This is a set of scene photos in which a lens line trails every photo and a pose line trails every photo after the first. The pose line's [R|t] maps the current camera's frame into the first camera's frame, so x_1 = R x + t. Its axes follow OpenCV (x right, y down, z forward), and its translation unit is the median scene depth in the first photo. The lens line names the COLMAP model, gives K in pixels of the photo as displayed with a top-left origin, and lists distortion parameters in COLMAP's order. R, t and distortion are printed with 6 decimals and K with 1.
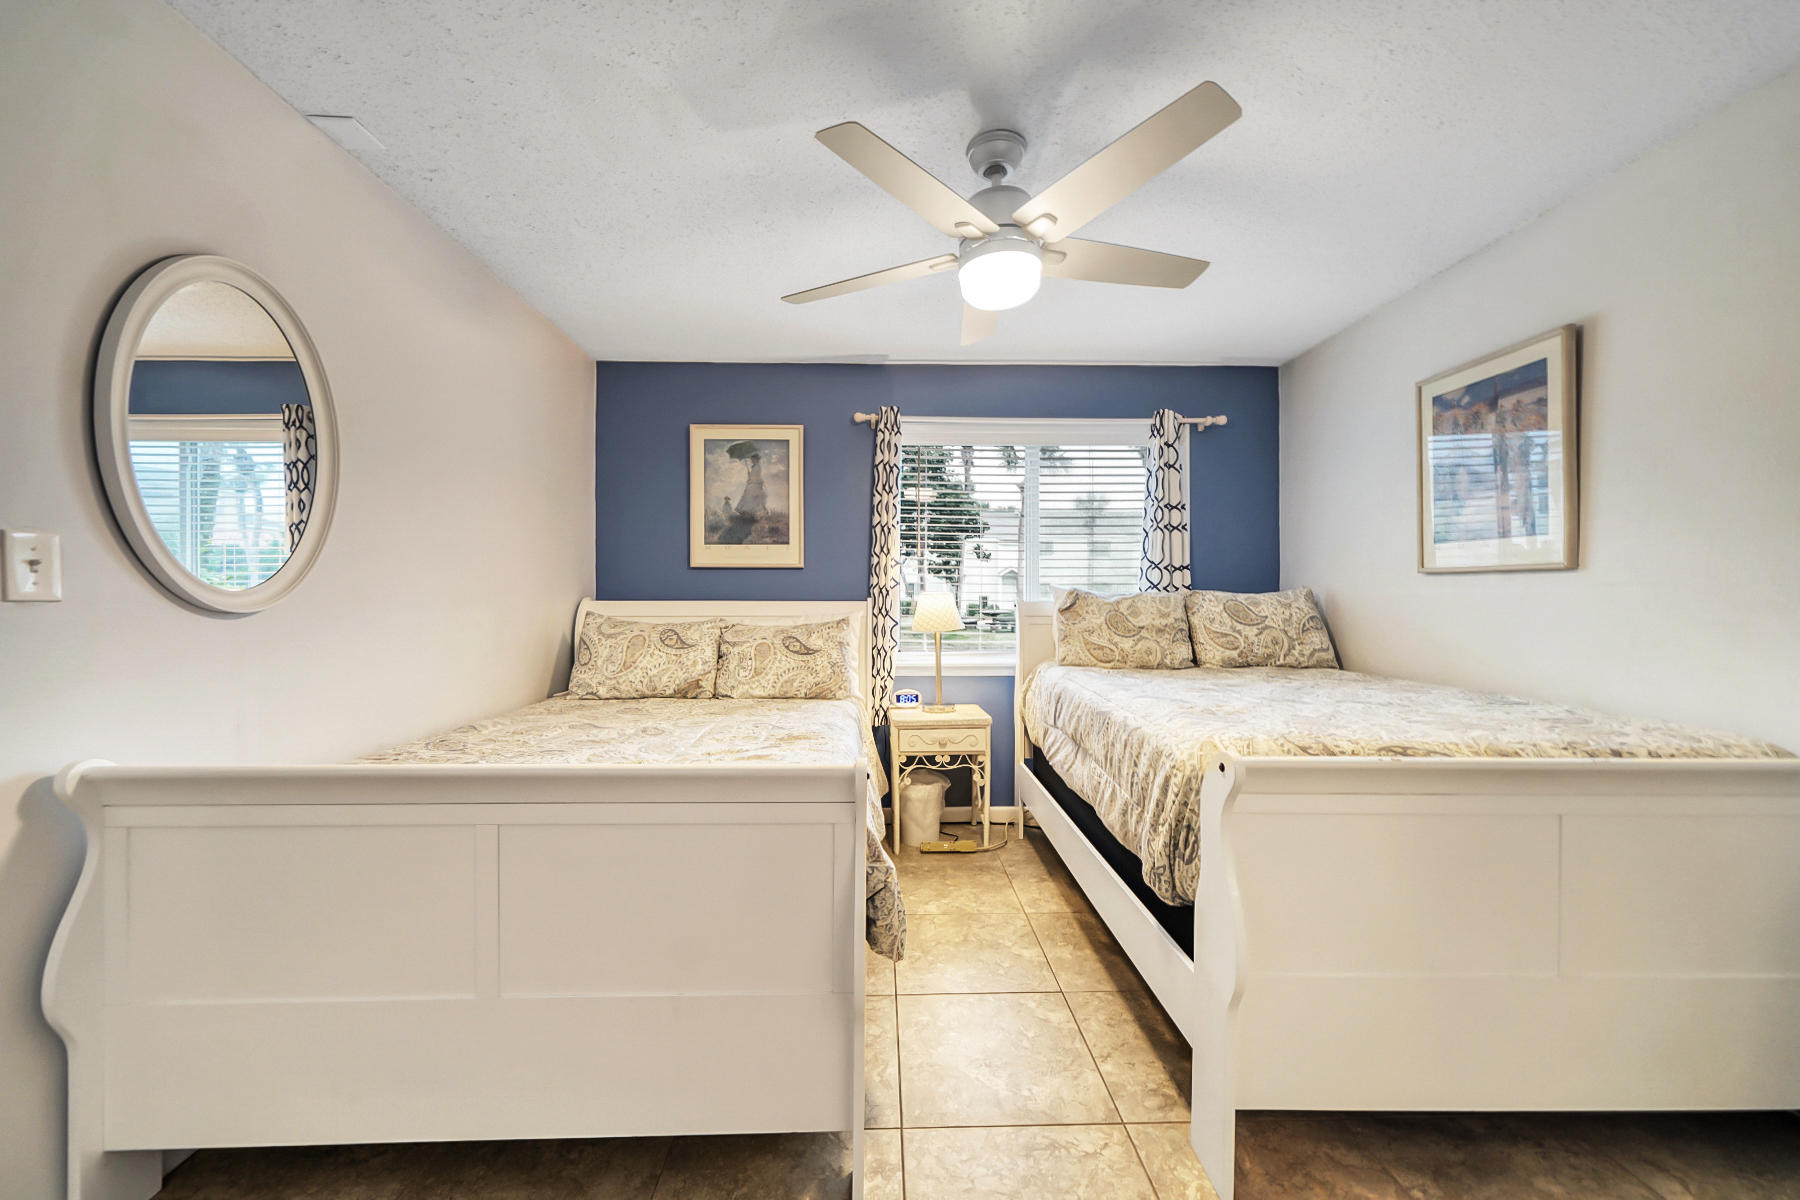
lens RADIAL K [[685.3, 0, 897.8], [0, 685.3, 597.4], [0, 0, 1]] dist [-0.001013, 0.000199]
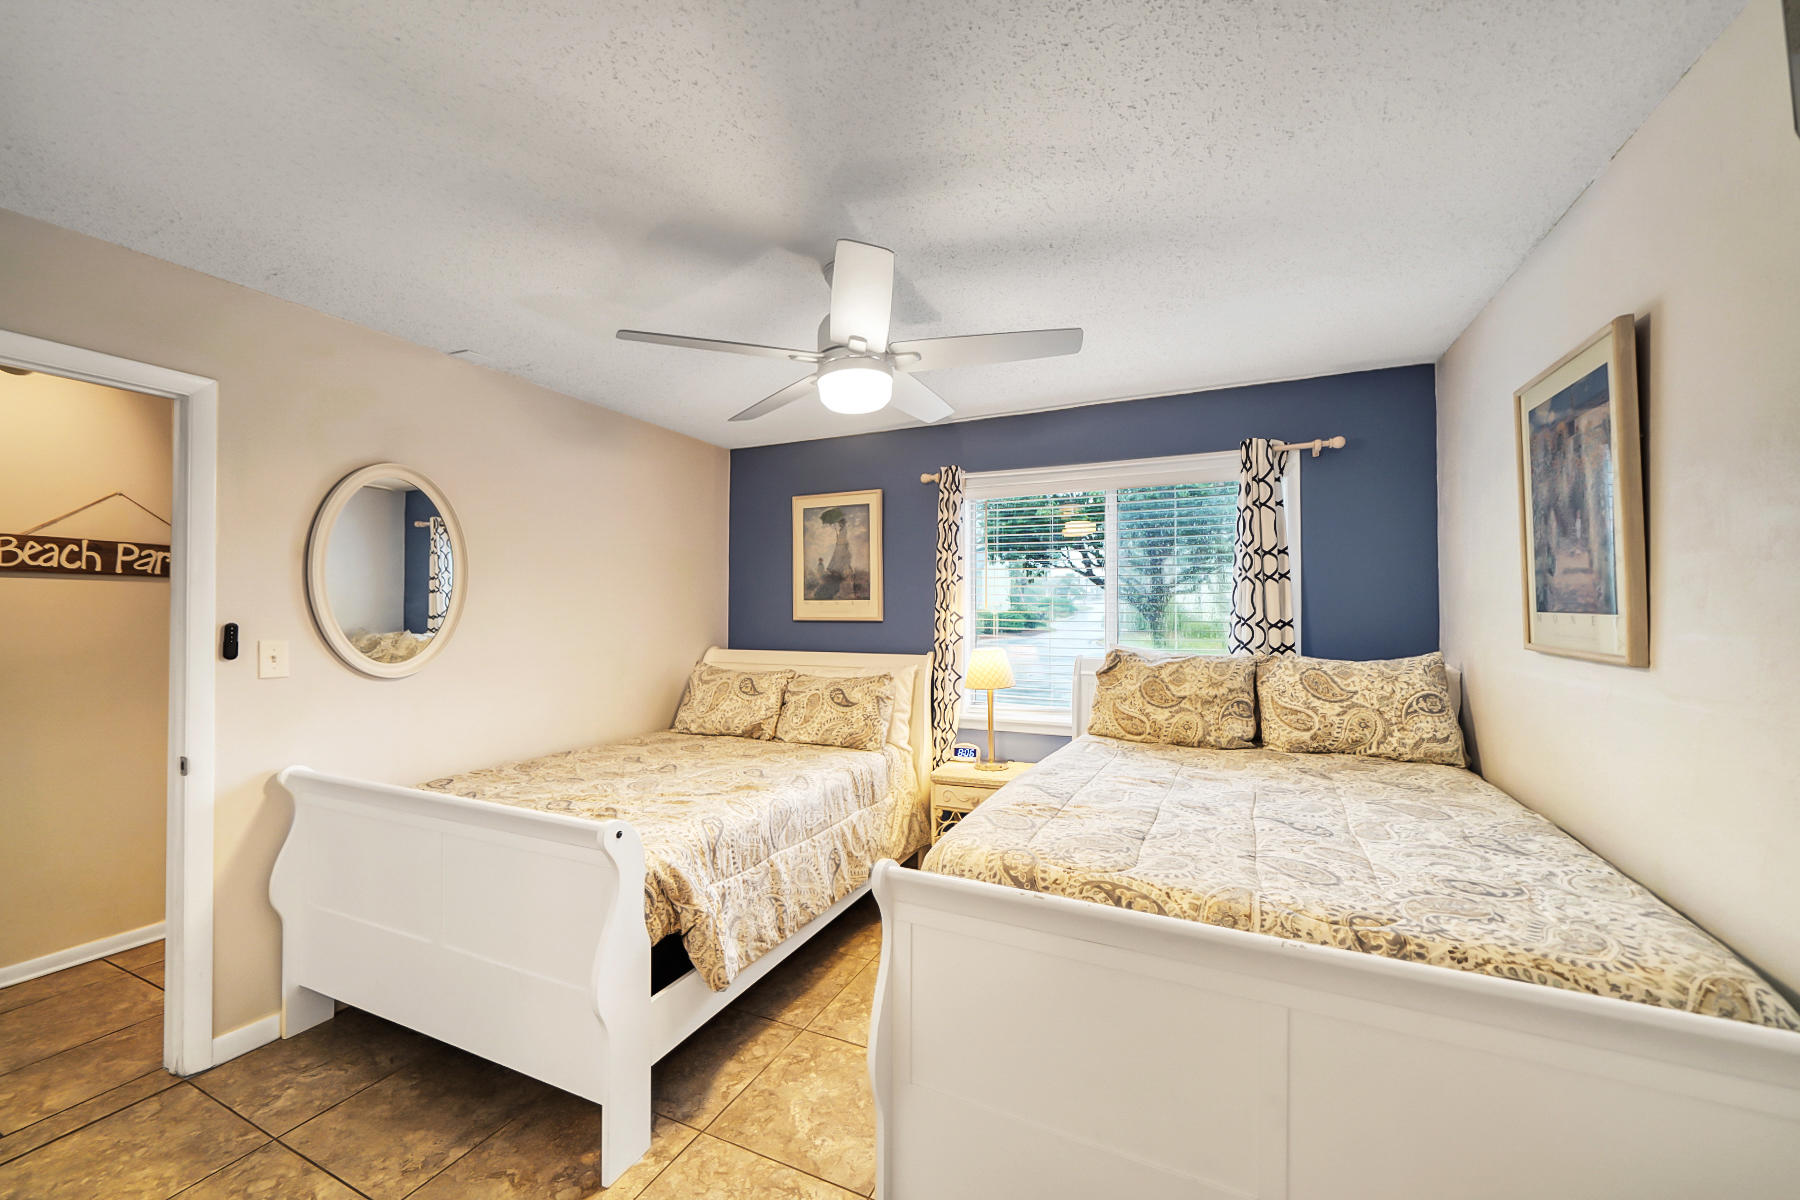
lens RADIAL K [[713.8, 0, 897.6], [0, 713.8, 595.2], [0, 0, 1]] dist [-0.002382, 0.000507]
pose [[0.891482, -0.010043, -0.452945, 0.407175], [0.001058, 0.999798, -0.020085, -0.063688], [0.453055, 0.017426, 0.891312, 0.012247]]
